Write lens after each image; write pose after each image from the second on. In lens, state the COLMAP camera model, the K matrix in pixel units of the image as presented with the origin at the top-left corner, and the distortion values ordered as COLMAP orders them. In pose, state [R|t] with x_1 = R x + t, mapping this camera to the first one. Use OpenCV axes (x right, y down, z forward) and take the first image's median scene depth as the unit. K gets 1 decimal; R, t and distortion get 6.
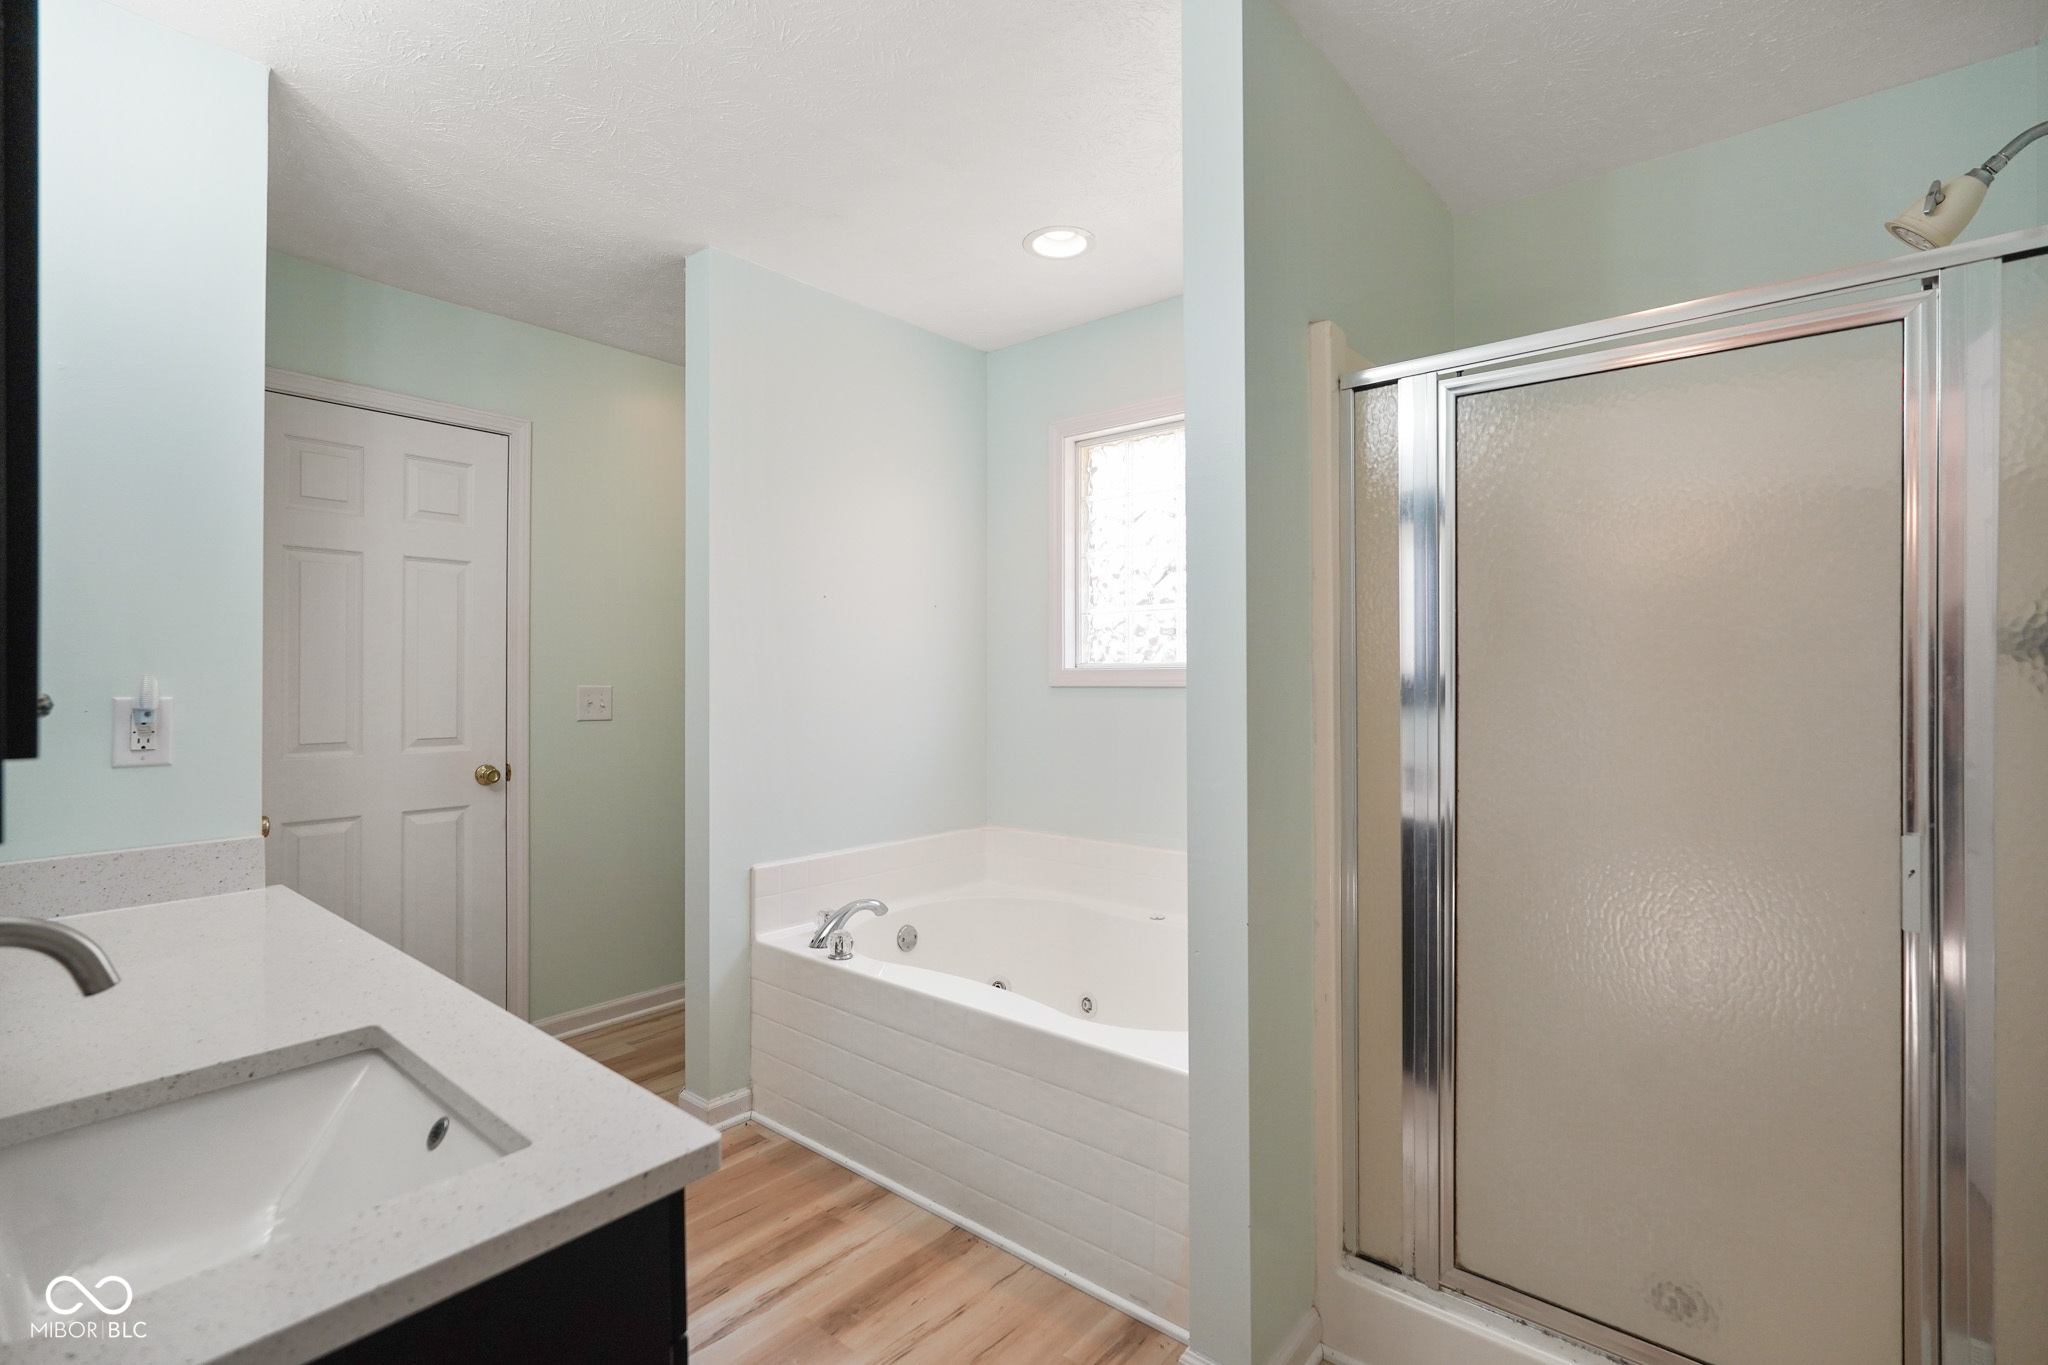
lens RADIAL K [[937.0, 0, 1028.1], [0, 937.0, 671.2], [0, 0, 1]] dist [-0.004011, -0.001115]
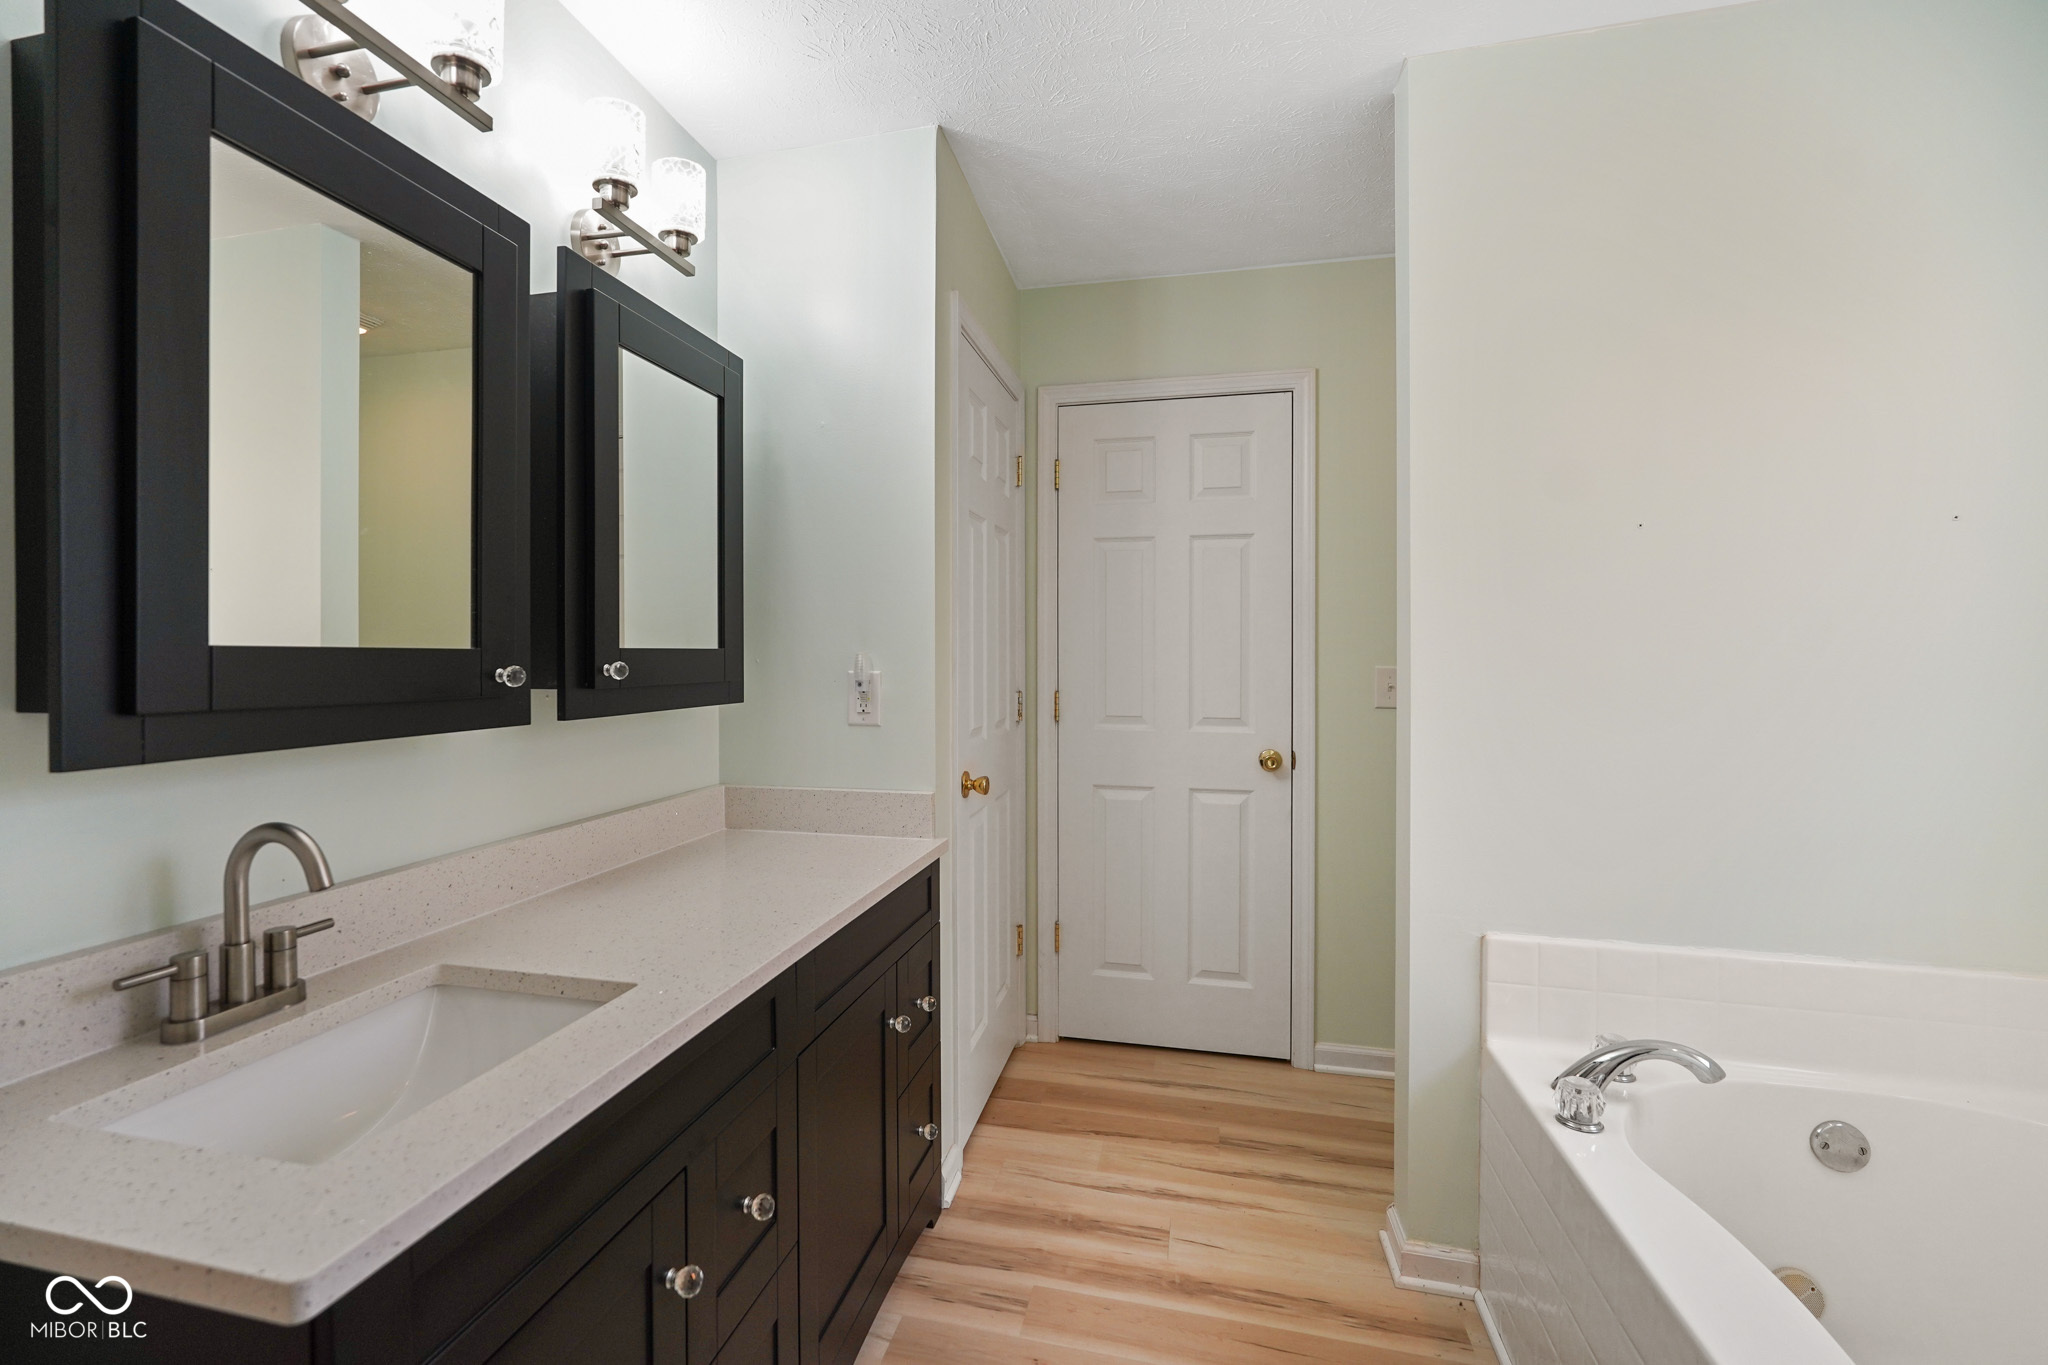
lens RADIAL K [[937.0, 0, 1028.1], [0, 937.0, 671.2], [0, 0, 1]] dist [-0.004011, -0.001115]
pose [[0.403344, 0.012285, -0.914966, 0.190240], [0.006153, 0.999851, 0.016137, 0.005499], [0.915028, -0.012139, 0.403208, 0.428632]]
